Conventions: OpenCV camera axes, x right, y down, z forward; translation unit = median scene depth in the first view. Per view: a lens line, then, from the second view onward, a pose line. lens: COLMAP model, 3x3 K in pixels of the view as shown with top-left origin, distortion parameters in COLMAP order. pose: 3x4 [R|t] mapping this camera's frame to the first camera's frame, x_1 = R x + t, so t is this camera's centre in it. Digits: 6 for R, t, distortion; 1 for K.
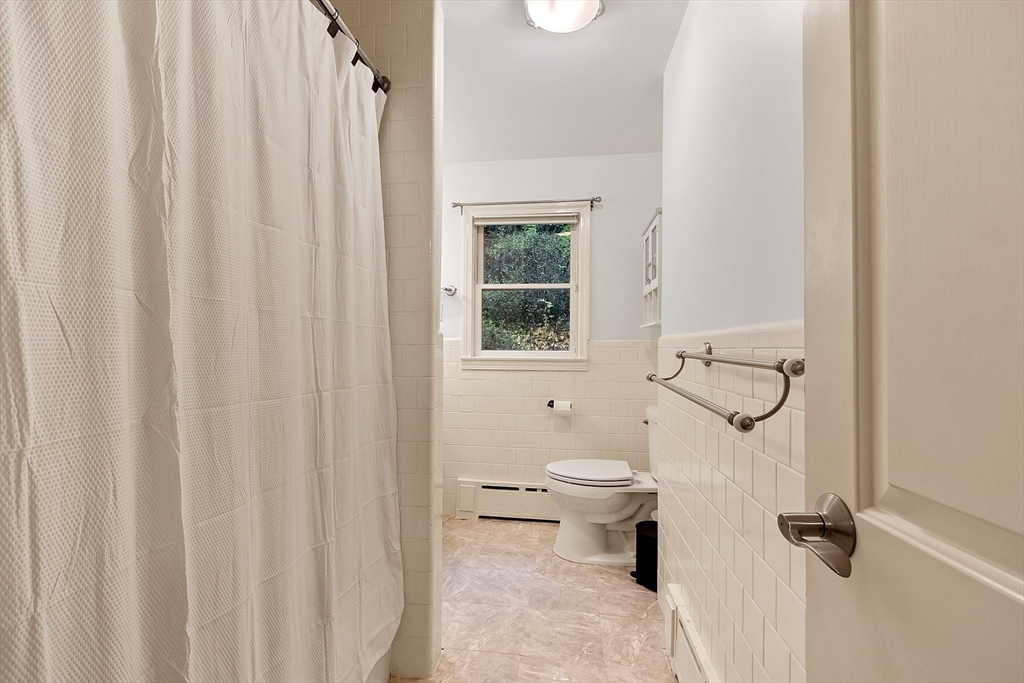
lens RADIAL K [[448.4, 0, 509.1], [0, 448.4, 345.2], [0, 0, 1]] dist [0.000024, -0.000068]
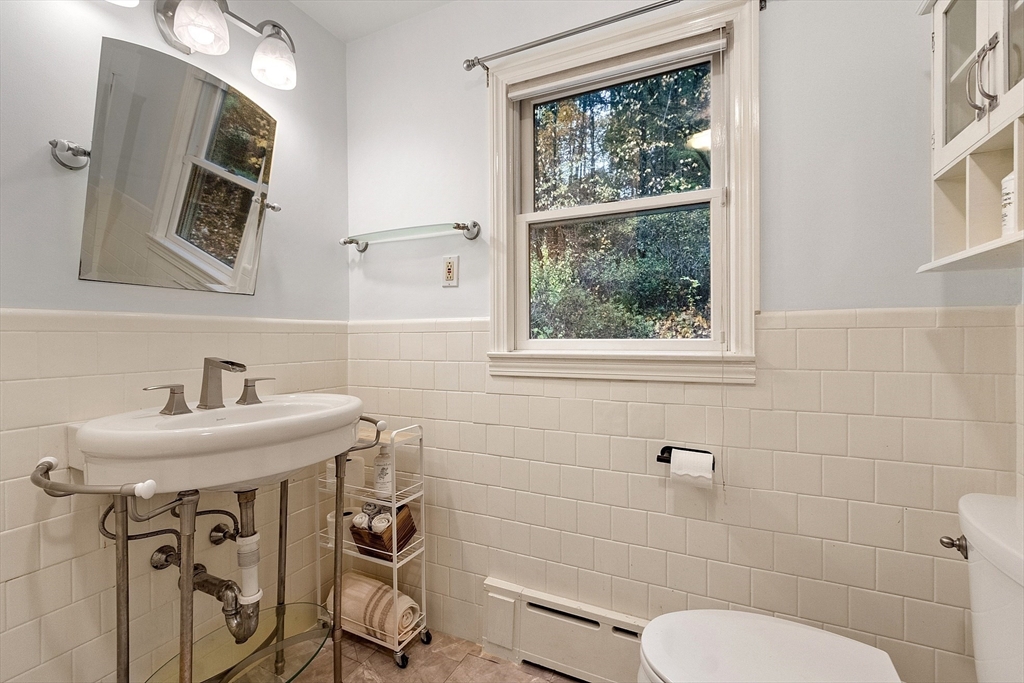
lens RADIAL K [[448.4, 0, 509.1], [0, 448.4, 345.2], [0, 0, 1]] dist [0.000024, -0.000068]
pose [[0.951010, -0.012951, -0.308889, 0.072120], [0.019317, 0.999659, 0.017559, 0.007985], [0.308556, -0.022666, 0.950936, 0.448860]]
